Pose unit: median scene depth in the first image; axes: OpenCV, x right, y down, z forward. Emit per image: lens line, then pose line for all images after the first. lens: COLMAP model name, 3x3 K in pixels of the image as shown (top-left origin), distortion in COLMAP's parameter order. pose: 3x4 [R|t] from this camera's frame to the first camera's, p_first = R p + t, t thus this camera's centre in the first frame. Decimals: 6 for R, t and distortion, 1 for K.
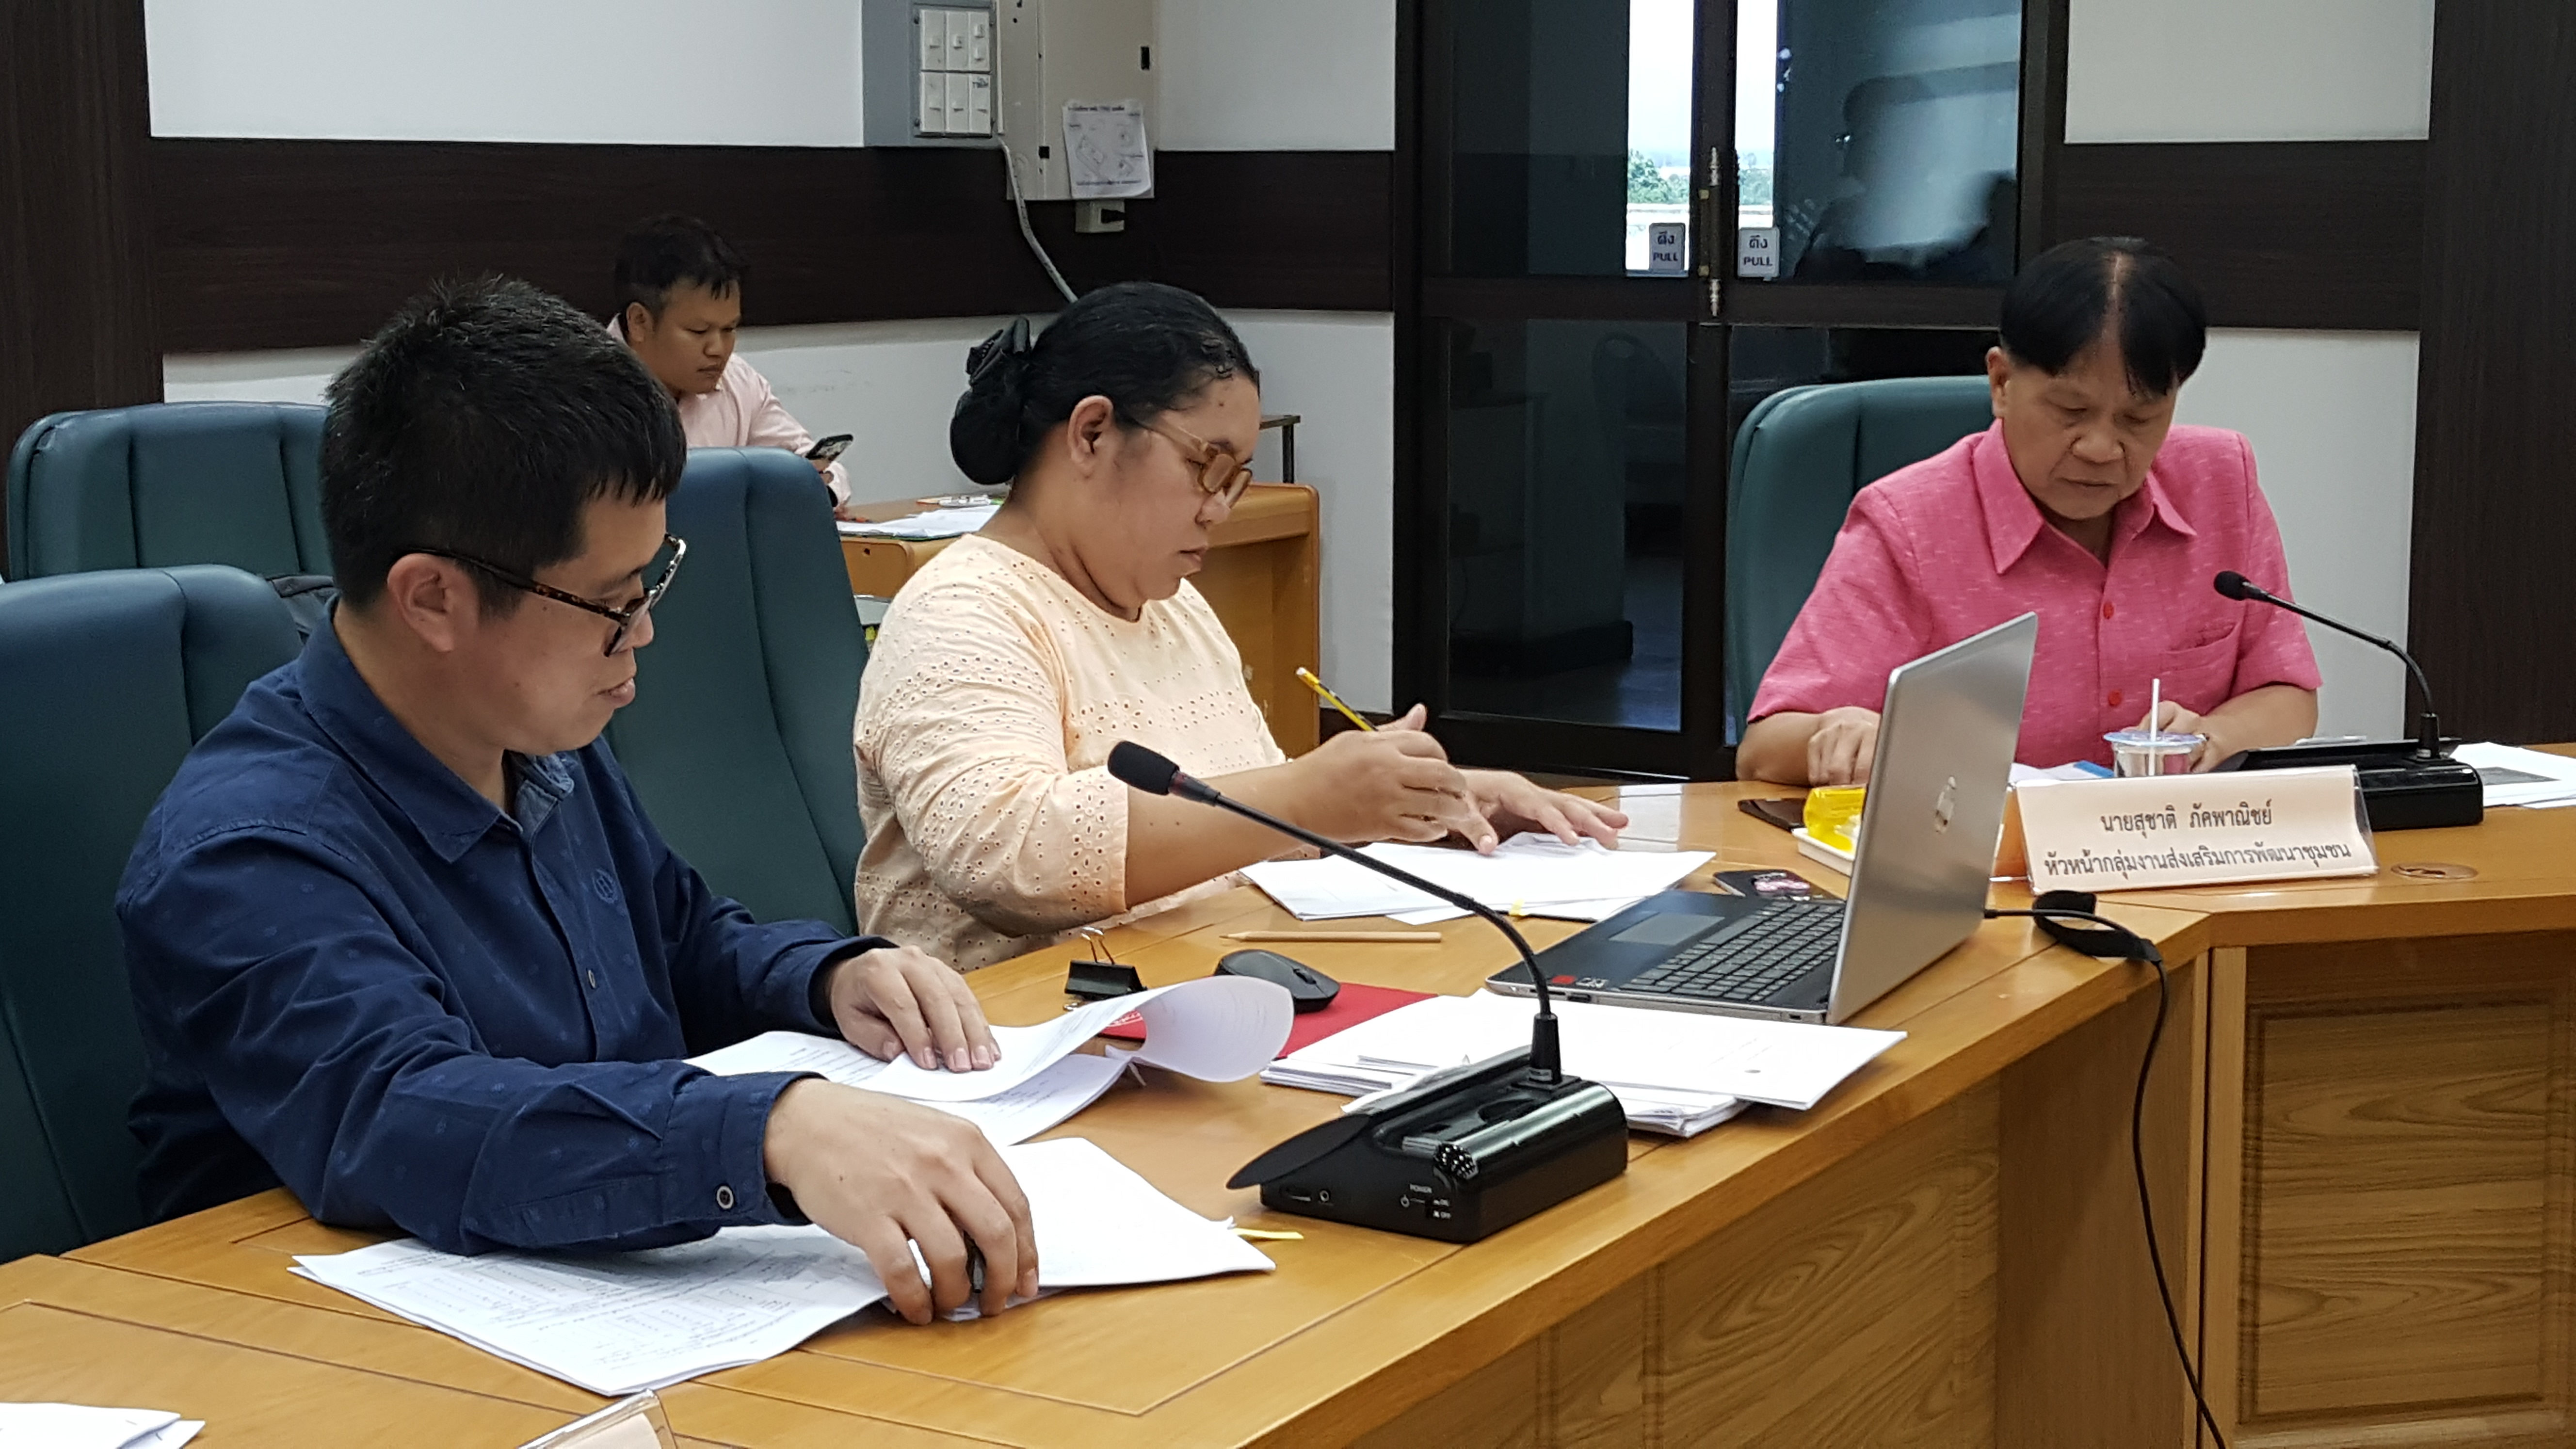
lens RADIAL K [[3815.1, 0, 1285.2], [0, 3815.1, 669.7], [0, 0, 1]] dist [0.238612, -0.476236]
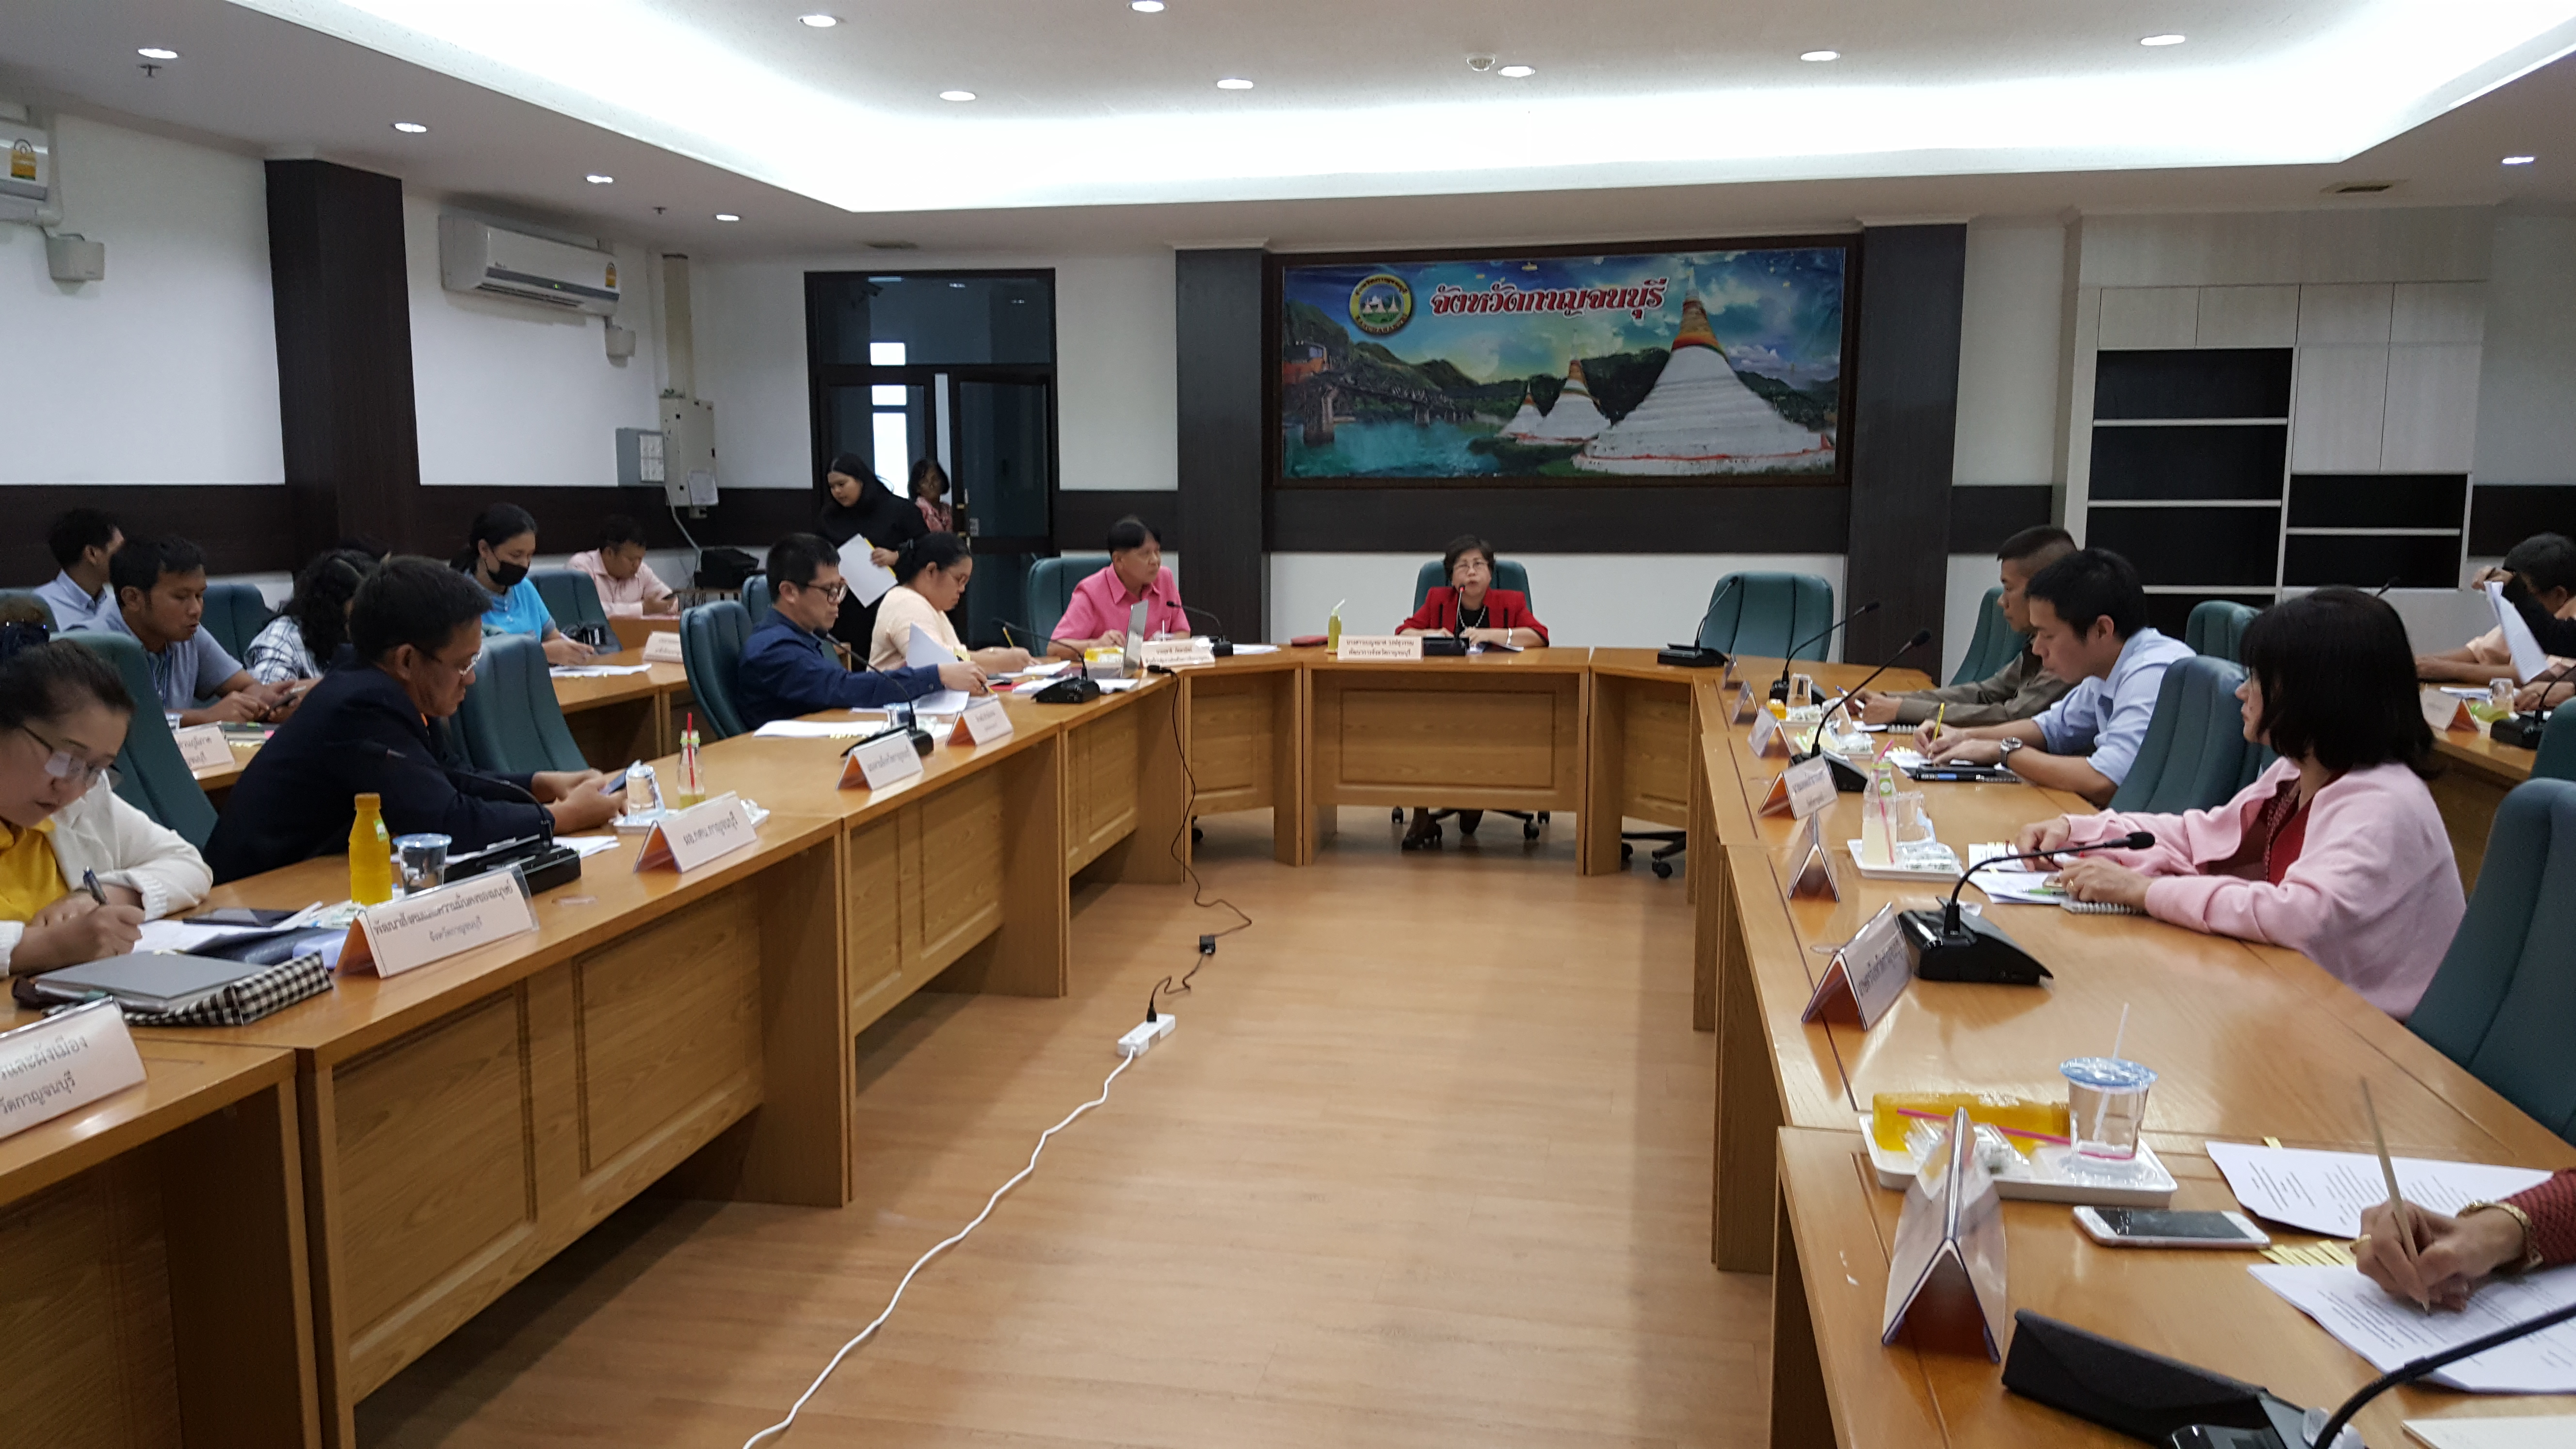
lens RADIAL K [[1899.0, 0, 1257.7], [0, 1899.0, 745.3], [0, 0, 1]] dist [0.154656, -0.251369]
pose [[0.936299, -0.046553, 0.348106, -0.412399], [0.046015, 0.998892, 0.009819, 0.124139], [-0.348177, 0.006825, 0.937404, -0.997763]]
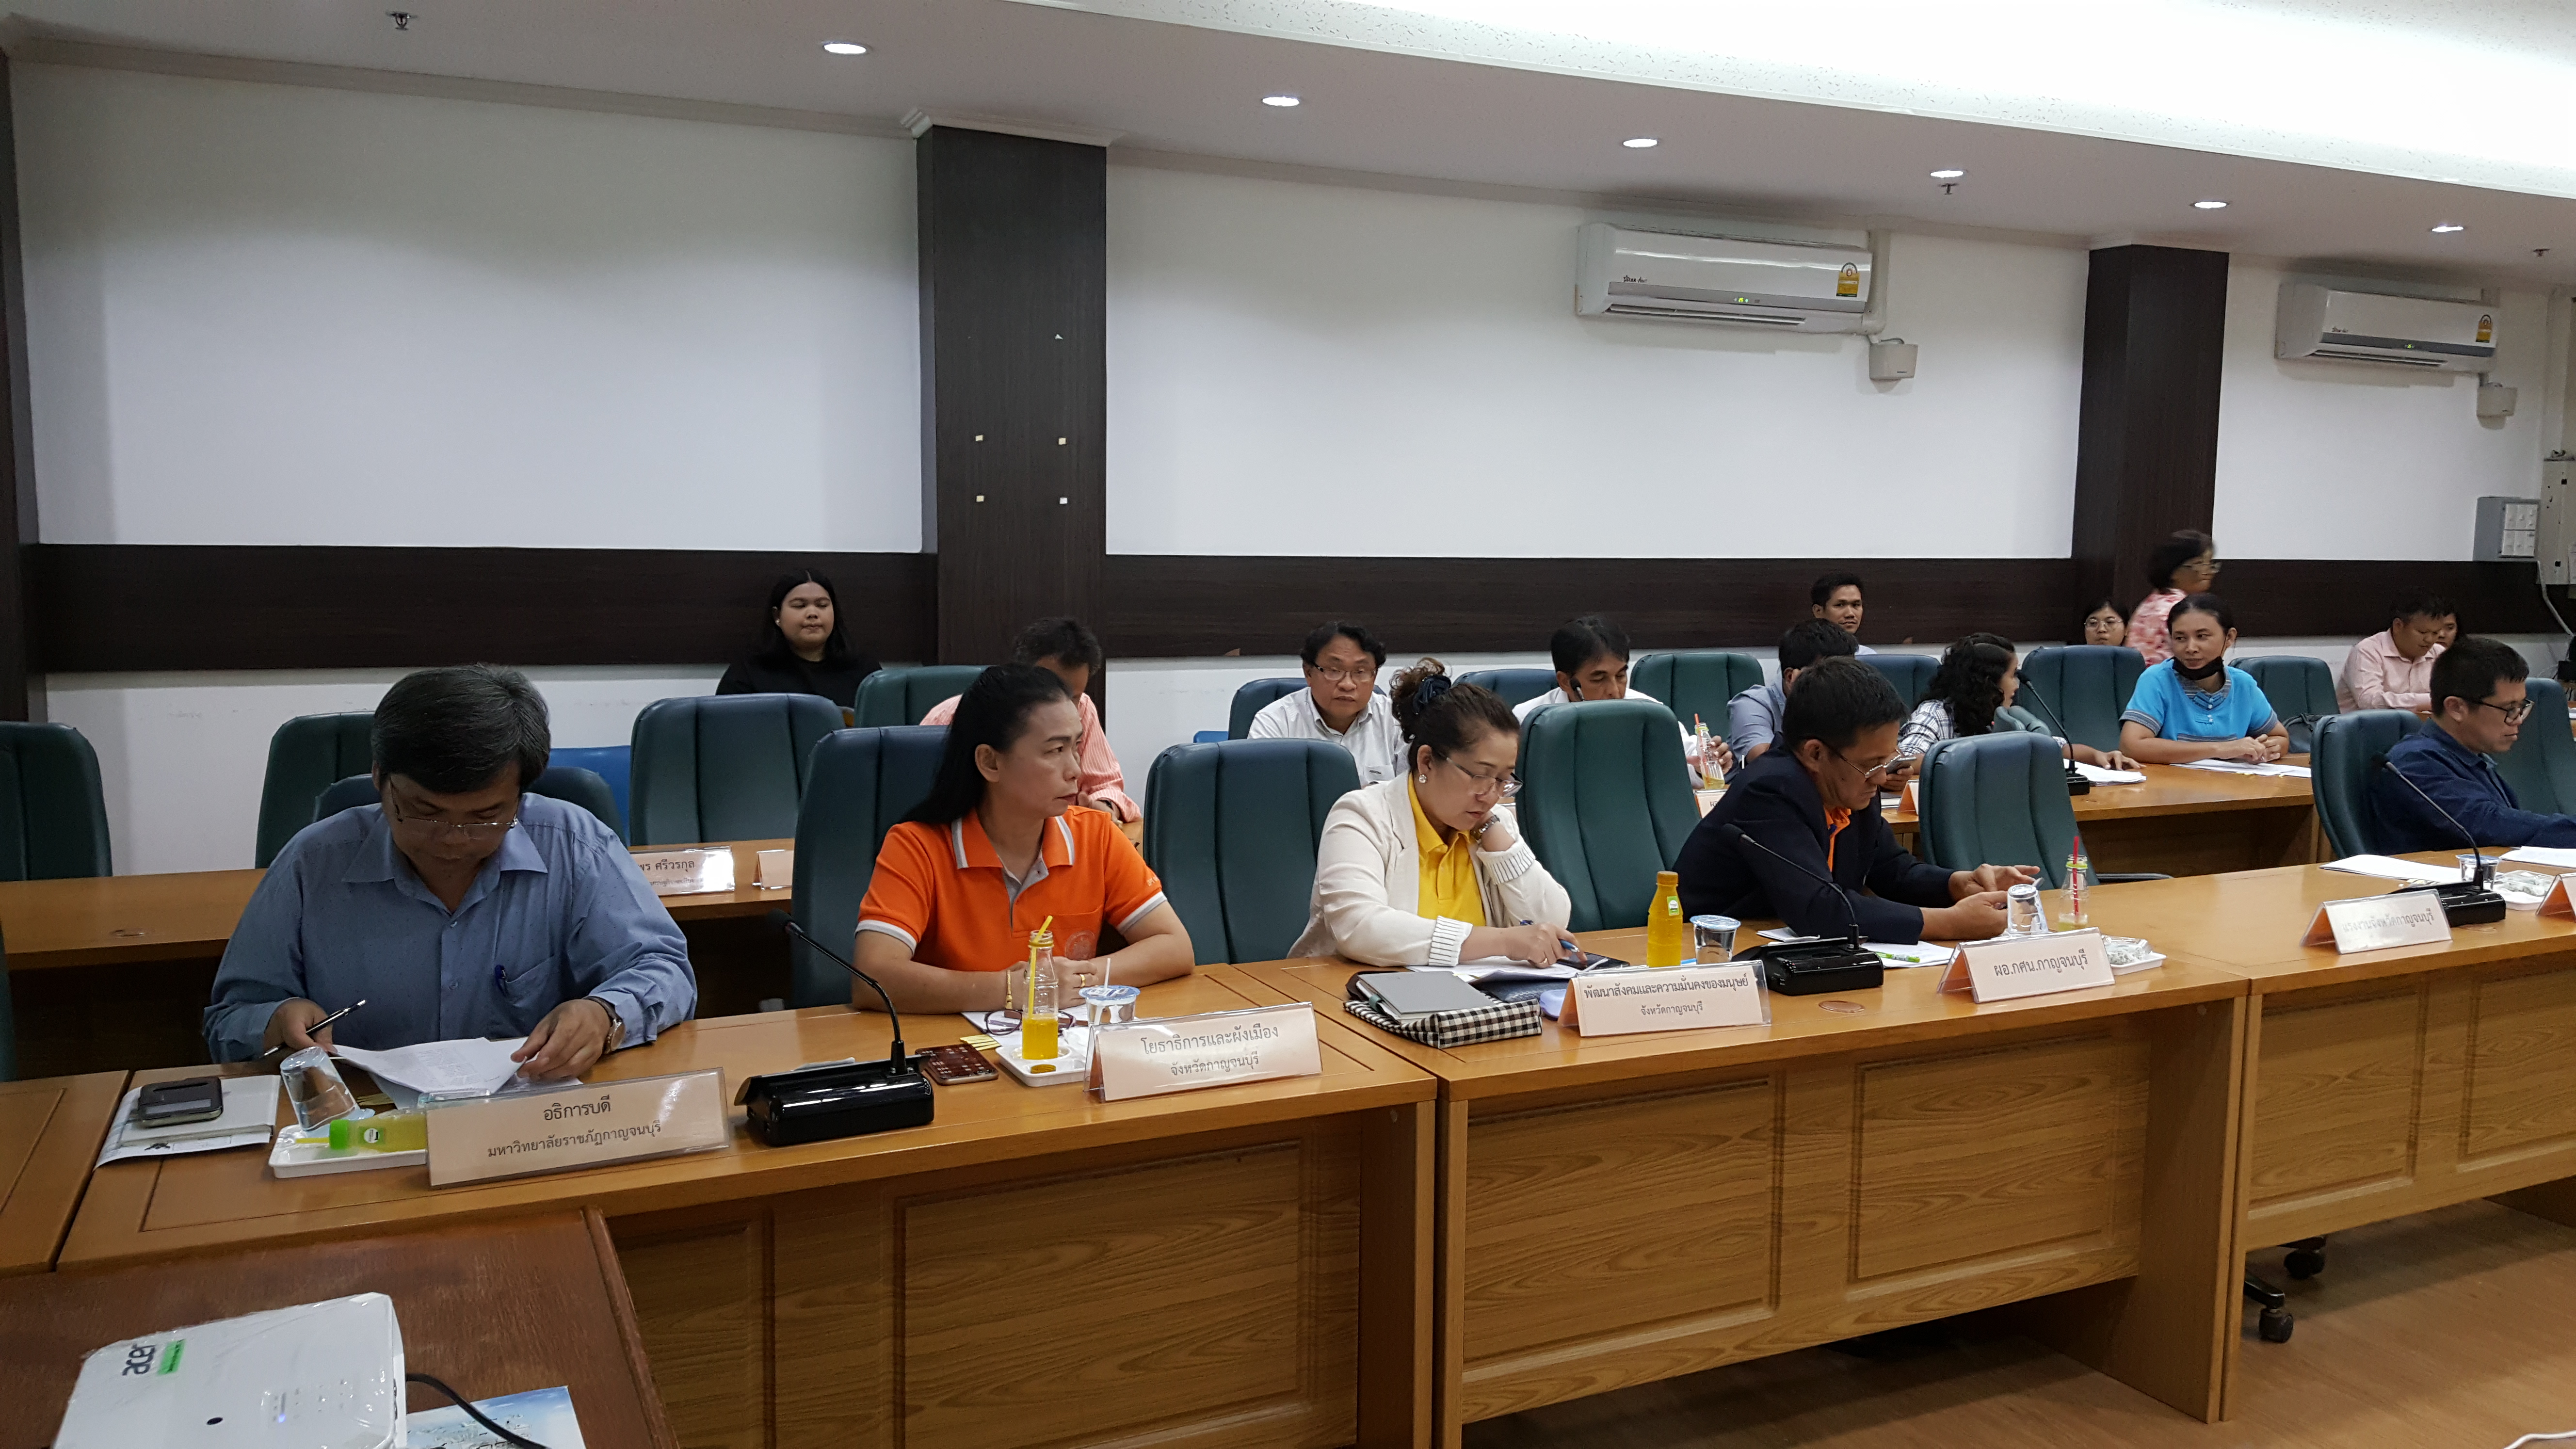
lens RADIAL K [[1885.0, 0, 1288.0], [0, 1885.0, 724.5], [0, 0, 1]] dist [0.137980, -0.216702]
pose [[0.830564, 0.068159, -0.552736, -0.132067], [-0.086250, 0.996251, -0.006753, 0.086632], [0.550203, 0.053282, 0.833329, -0.945965]]
